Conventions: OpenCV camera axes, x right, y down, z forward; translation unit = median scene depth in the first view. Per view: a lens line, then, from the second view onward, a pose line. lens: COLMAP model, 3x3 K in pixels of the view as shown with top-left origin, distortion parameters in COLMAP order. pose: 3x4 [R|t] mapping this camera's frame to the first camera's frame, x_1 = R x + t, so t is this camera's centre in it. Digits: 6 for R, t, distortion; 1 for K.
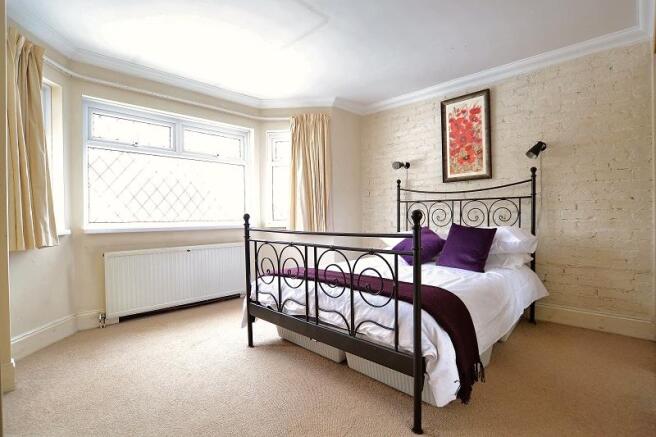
lens RADIAL K [[323.6, 0, 328.0], [0, 323.6, 218.5], [0, 0, 1]] dist [-0.016837, 0.000417]
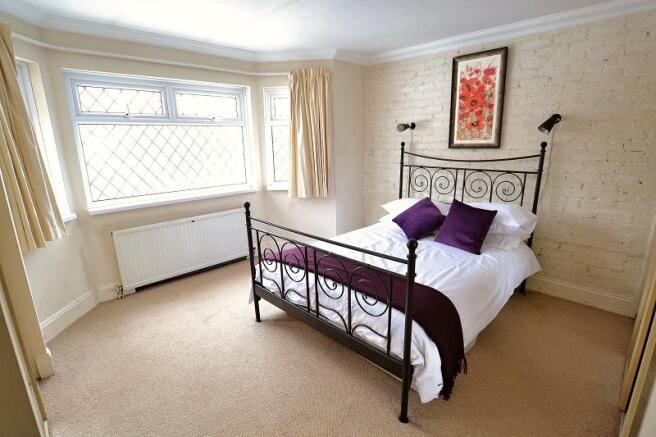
lens RADIAL K [[323.6, 0, 328.0], [0, 323.6, 218.5], [0, 0, 1]] dist [-0.016837, 0.000417]
pose [[0.999870, -0.004188, -0.015557, 0.013075], [0.007631, 0.973530, 0.228431, -0.162130], [0.014189, -0.228521, 0.973436, 0.013395]]
